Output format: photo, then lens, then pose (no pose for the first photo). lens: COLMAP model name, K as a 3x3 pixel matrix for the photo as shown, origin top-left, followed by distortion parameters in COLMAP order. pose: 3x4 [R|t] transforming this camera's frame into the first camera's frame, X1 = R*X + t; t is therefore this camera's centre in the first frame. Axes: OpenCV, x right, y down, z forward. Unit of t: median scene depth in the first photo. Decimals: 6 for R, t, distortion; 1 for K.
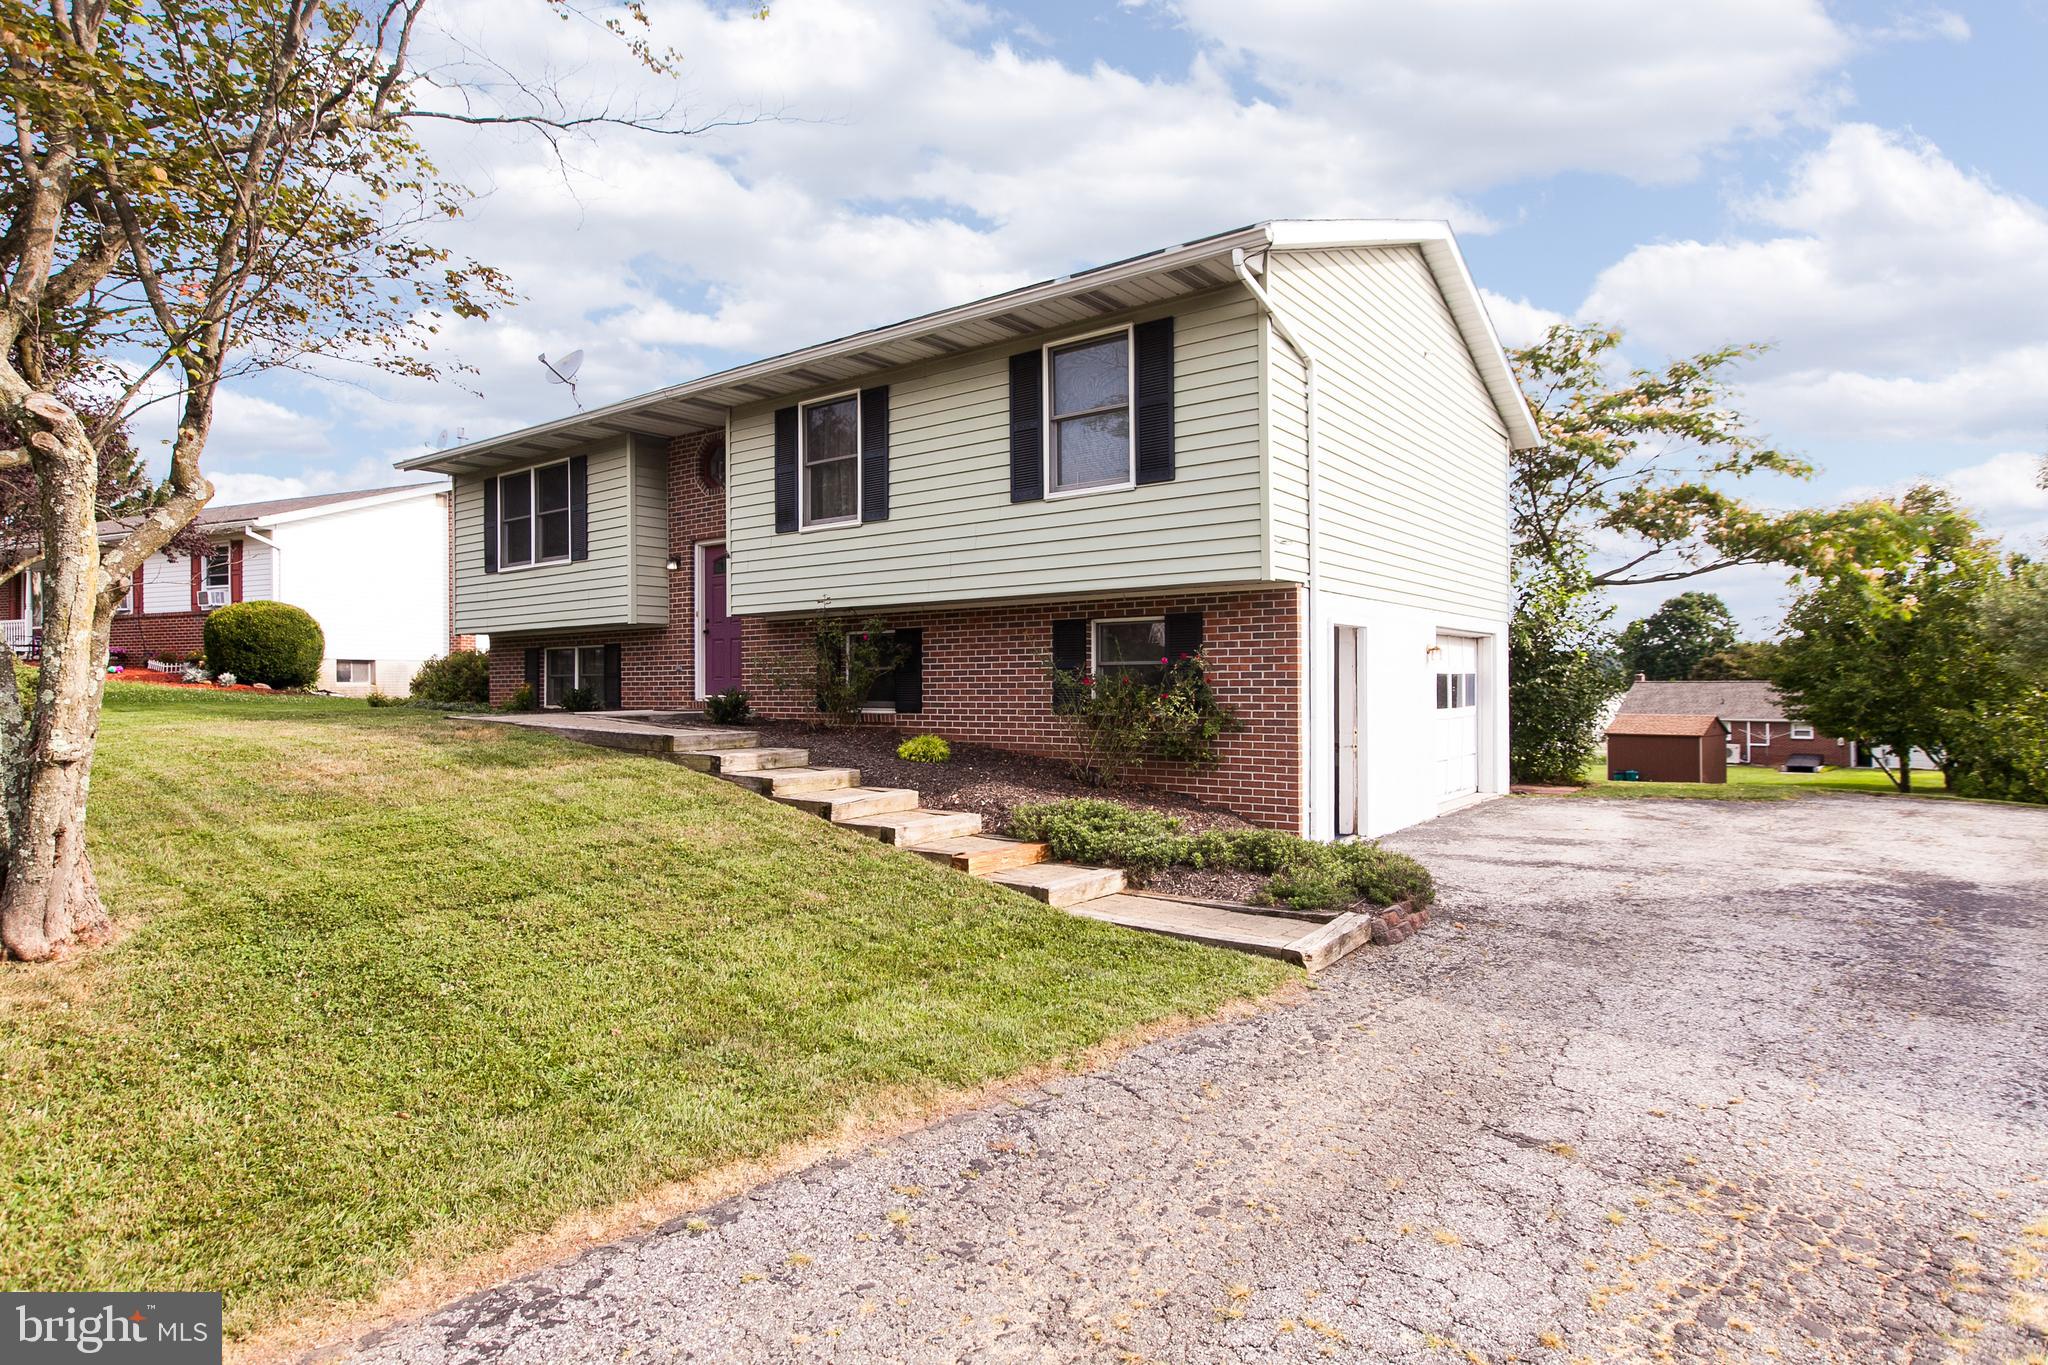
lens RADIAL K [[1102.1, 0, 1024.0], [0, 1102.1, 682.5], [0, 0, 1]] dist [-0.002883, -0.001696]
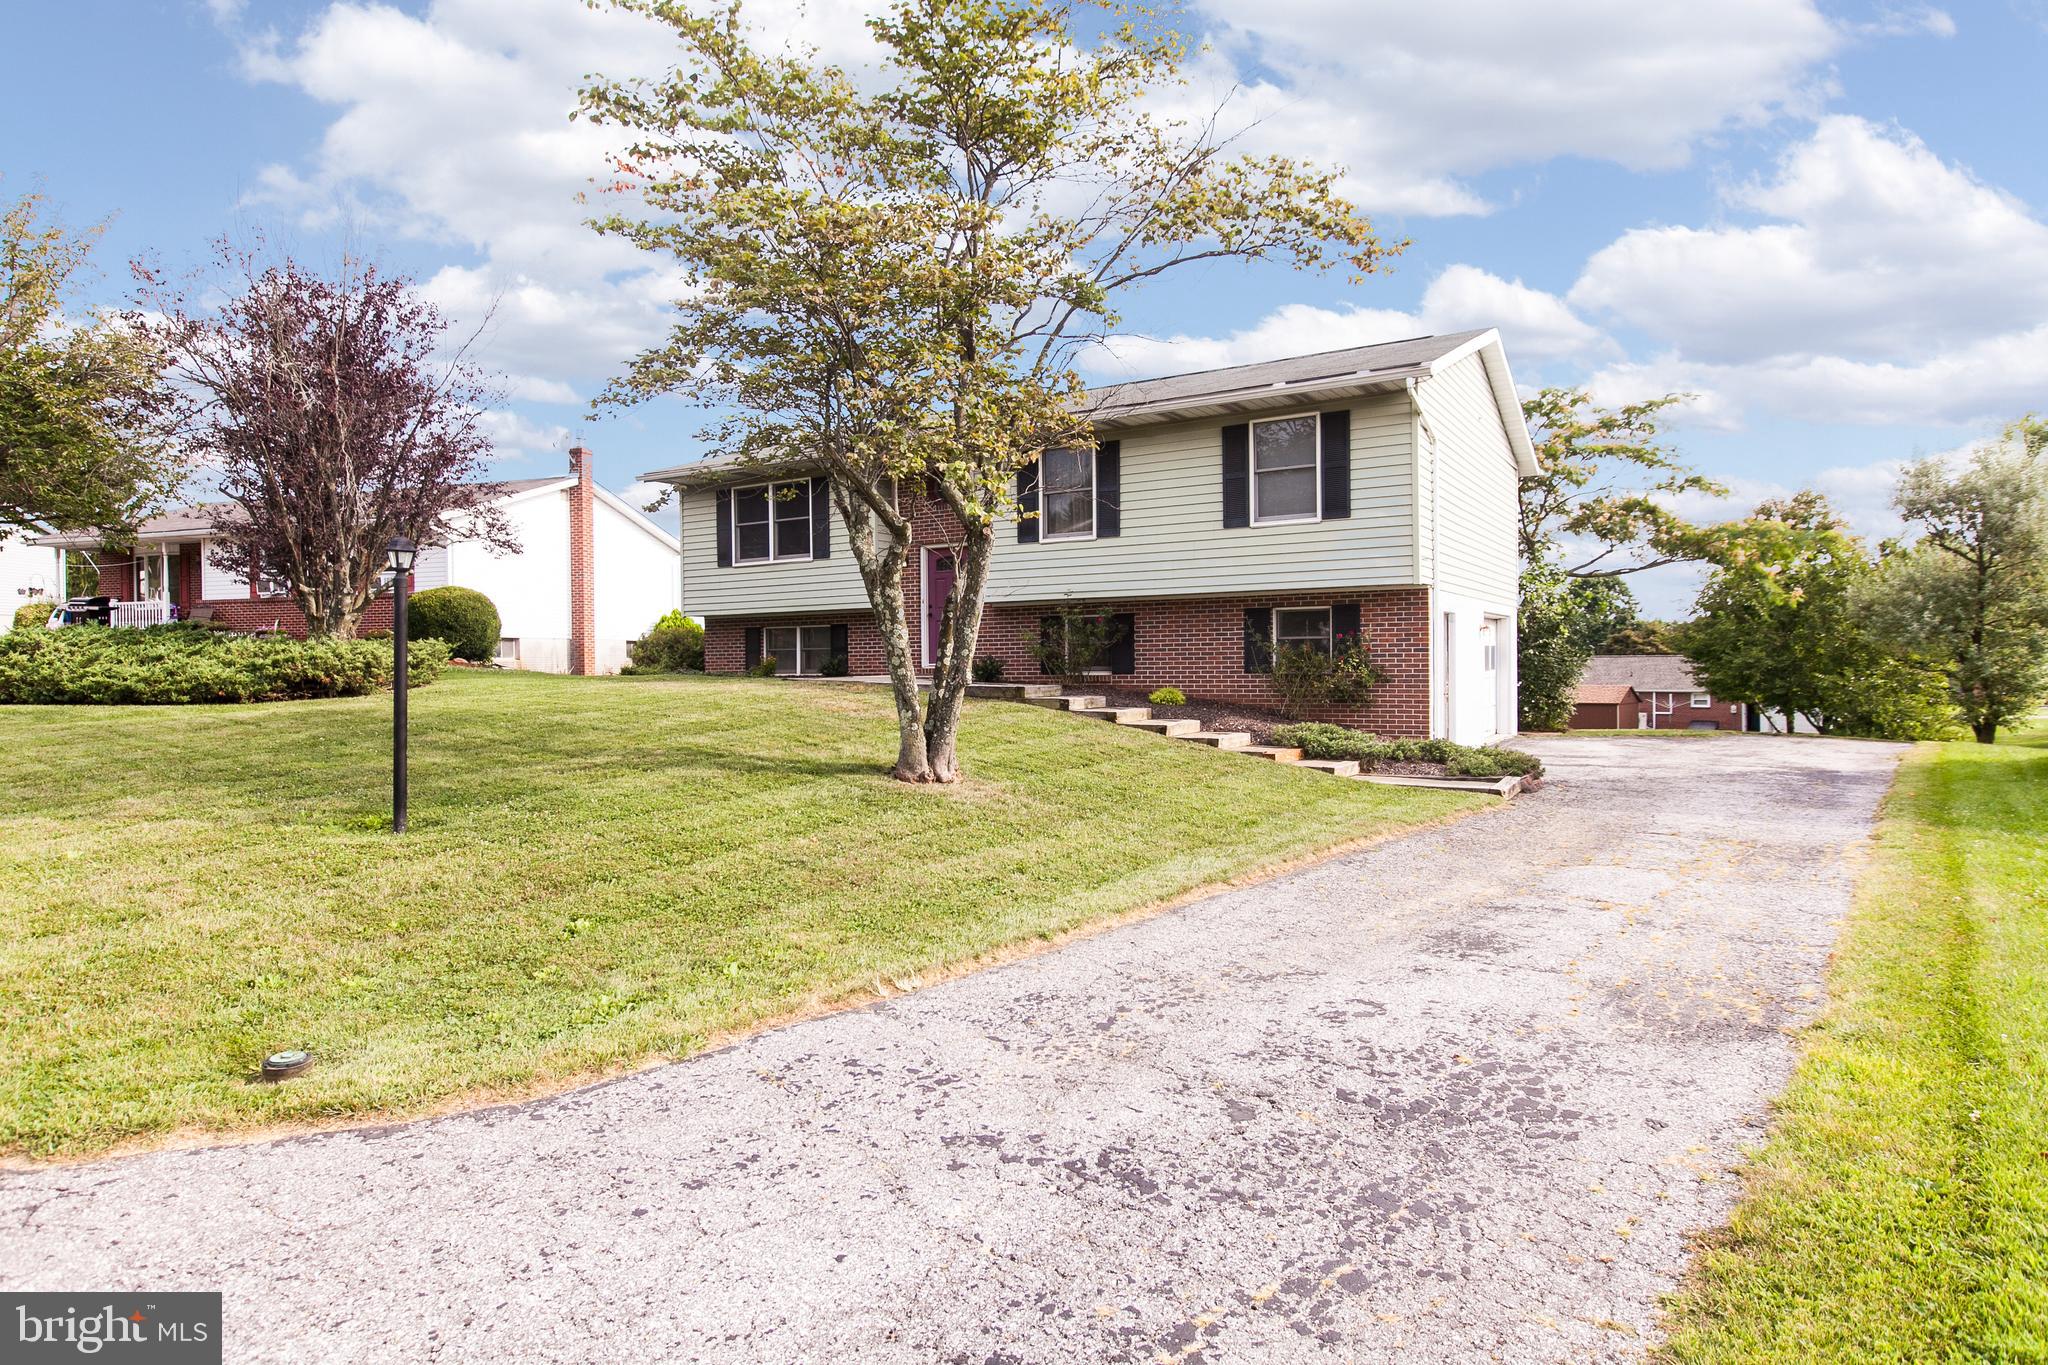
lens RADIAL K [[1140.5, 0, 1028.0], [0, 1140.5, 679.3], [0, 0, 1]] dist [0.001173, 0.001455]
pose [[0.995947, -0.005010, 0.089799, -0.274937], [0.003601, 0.999868, 0.015842, 0.008433], [-0.089867, -0.015454, 0.995834, -0.327349]]
